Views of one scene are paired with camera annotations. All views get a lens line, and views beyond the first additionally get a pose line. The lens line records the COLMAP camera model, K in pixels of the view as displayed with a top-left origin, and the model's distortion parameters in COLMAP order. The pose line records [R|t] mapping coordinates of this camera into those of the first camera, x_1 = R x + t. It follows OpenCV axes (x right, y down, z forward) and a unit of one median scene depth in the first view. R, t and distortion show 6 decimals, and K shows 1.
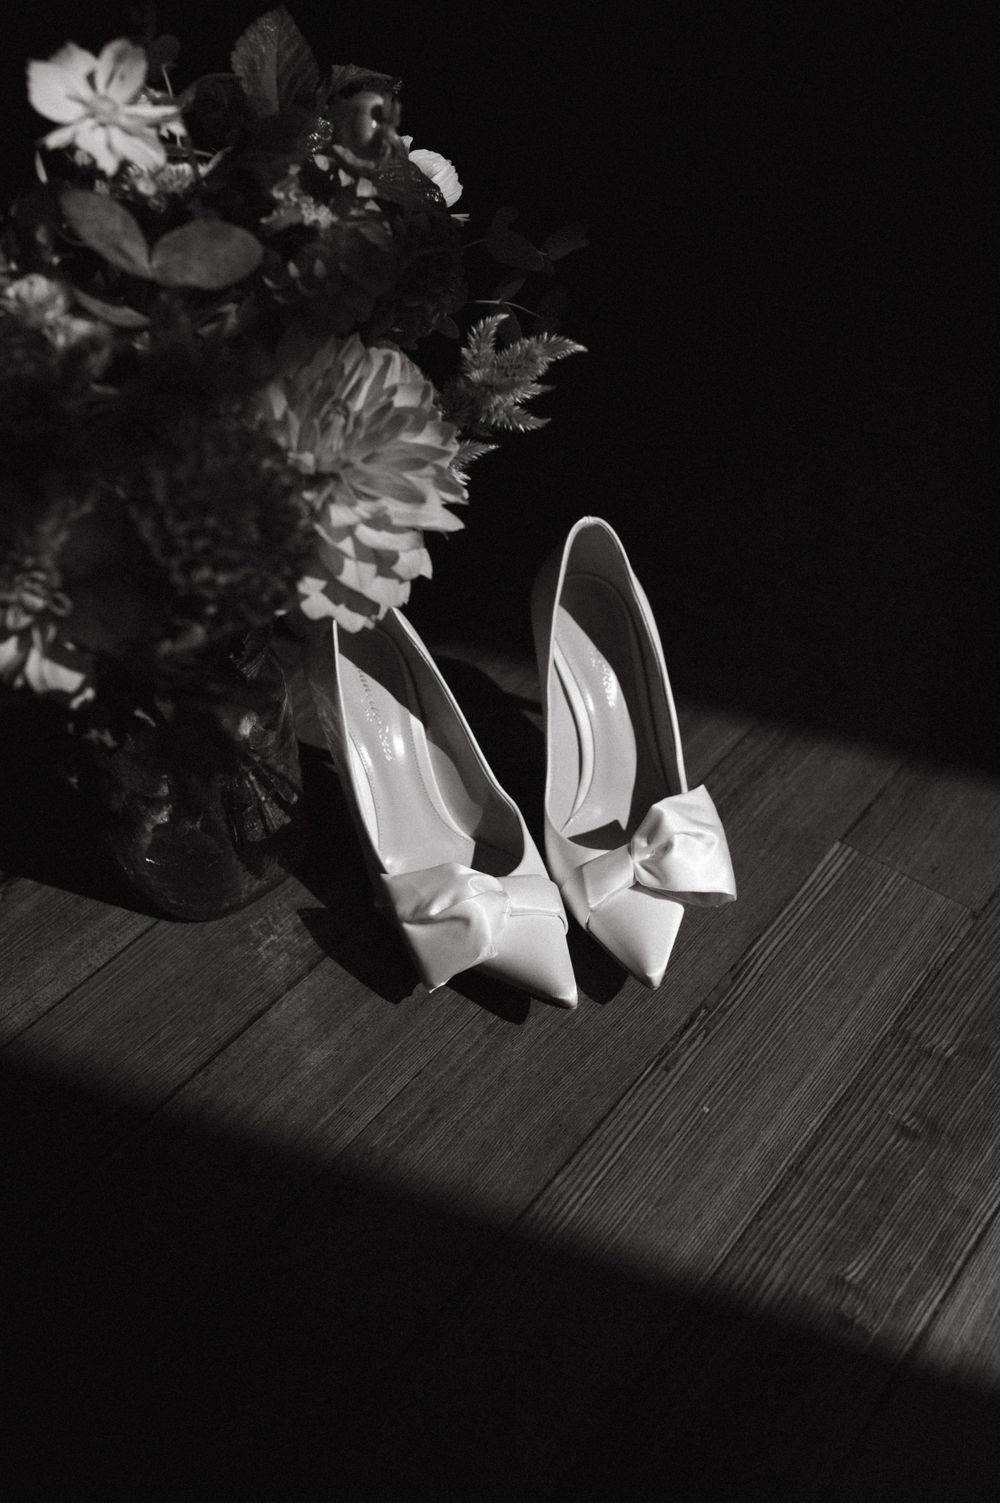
lens RADIAL K [[1527.5, 0, 490.4], [0, 1527.5, 739.2], [0, 0, 1]] dist [-0.026502, 0.000000]
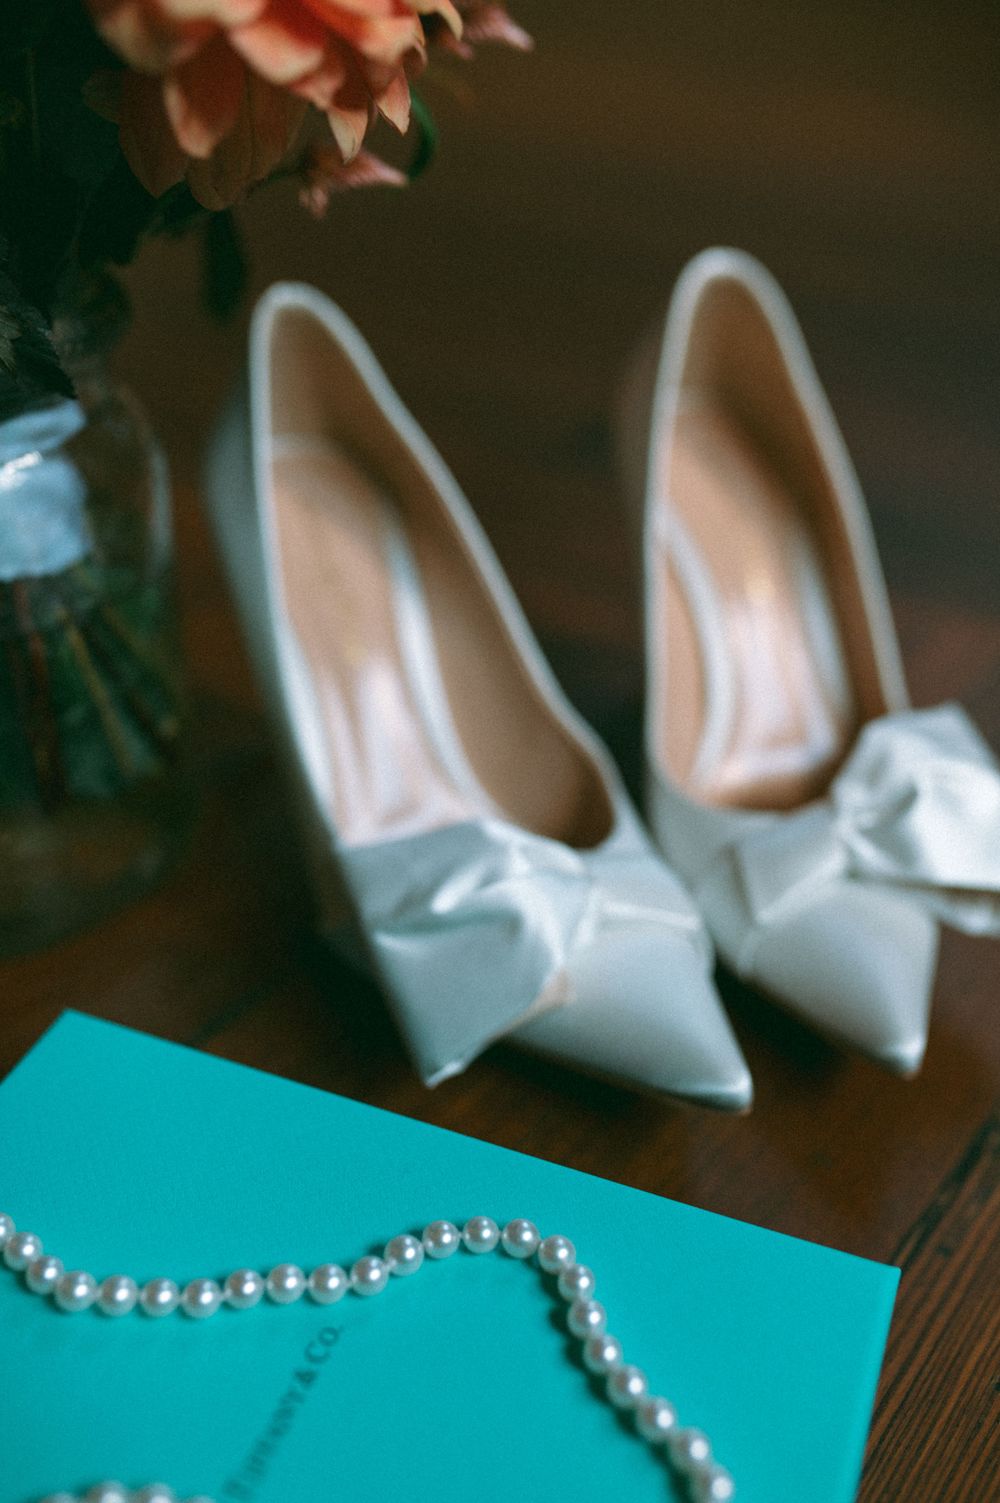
lens RADIAL K [[1527.5, 0, 506.3], [0, 1527.5, 763.9], [0, 0, 1]] dist [-0.026502, 0.000000]
pose [[0.999761, 0.008868, 0.019979, -0.026172], [-0.005141, 0.983764, -0.179392, 0.152240], [-0.021246, 0.179247, 0.983575, 0.518710]]
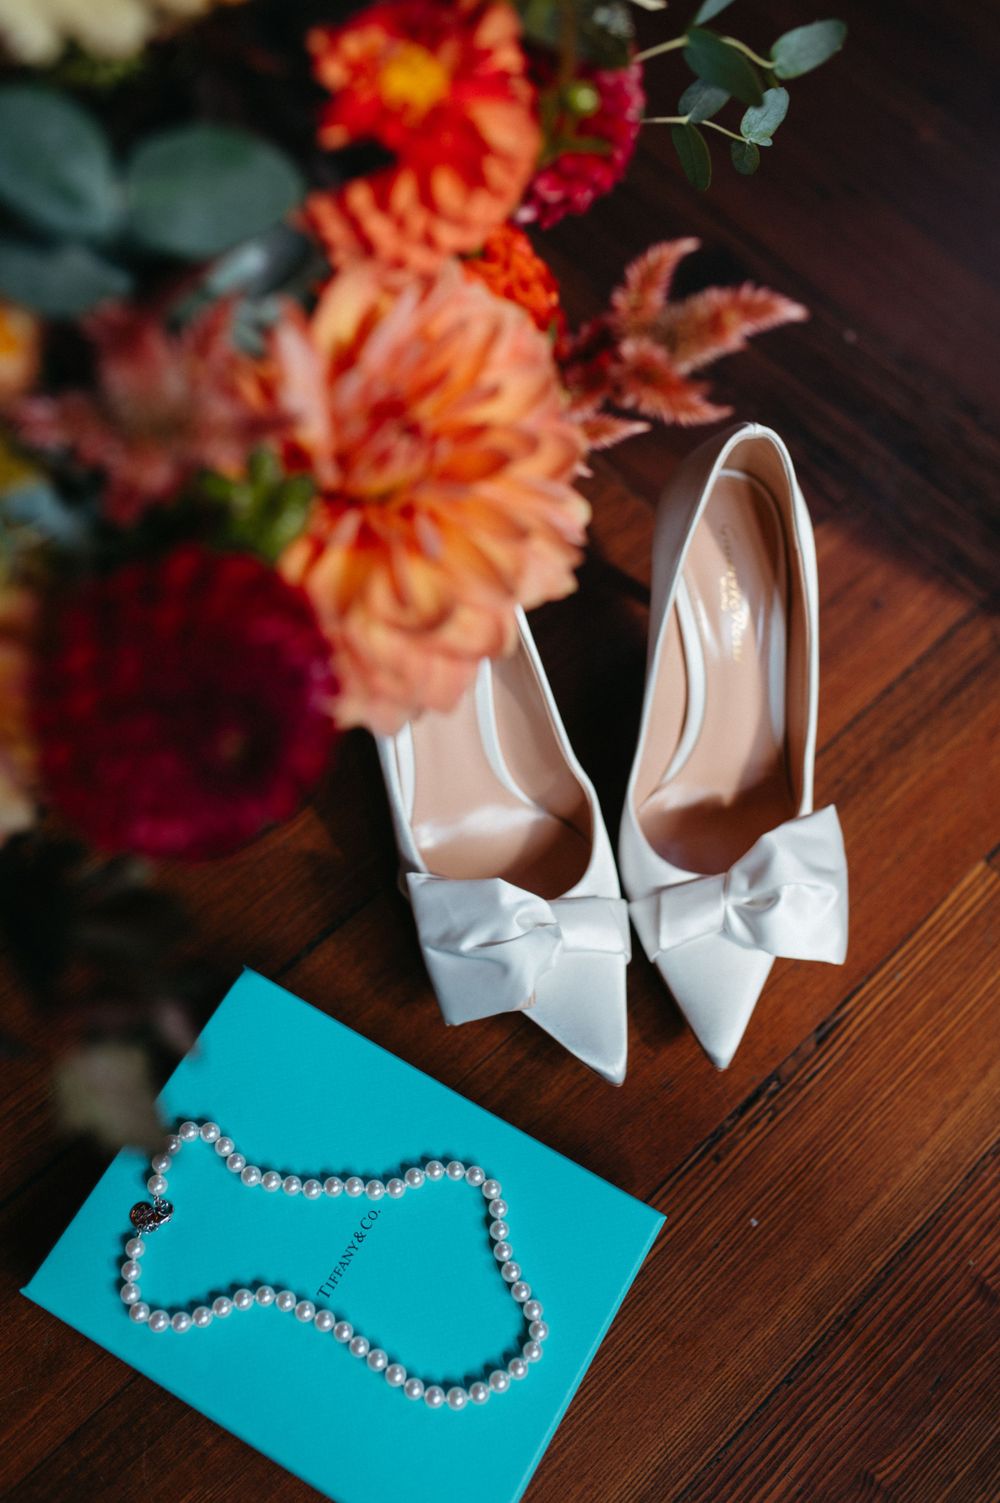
lens RADIAL K [[1527.5, 0, 507.7], [0, 1527.5, 757.0], [0, 0, 1]] dist [-0.026502, 0.000000]
pose [[0.987724, 0.156034, -0.007365, -0.024588], [-0.144366, 0.929835, 0.338475, -0.247702], [0.059662, -0.333257, 0.940947, 0.280903]]
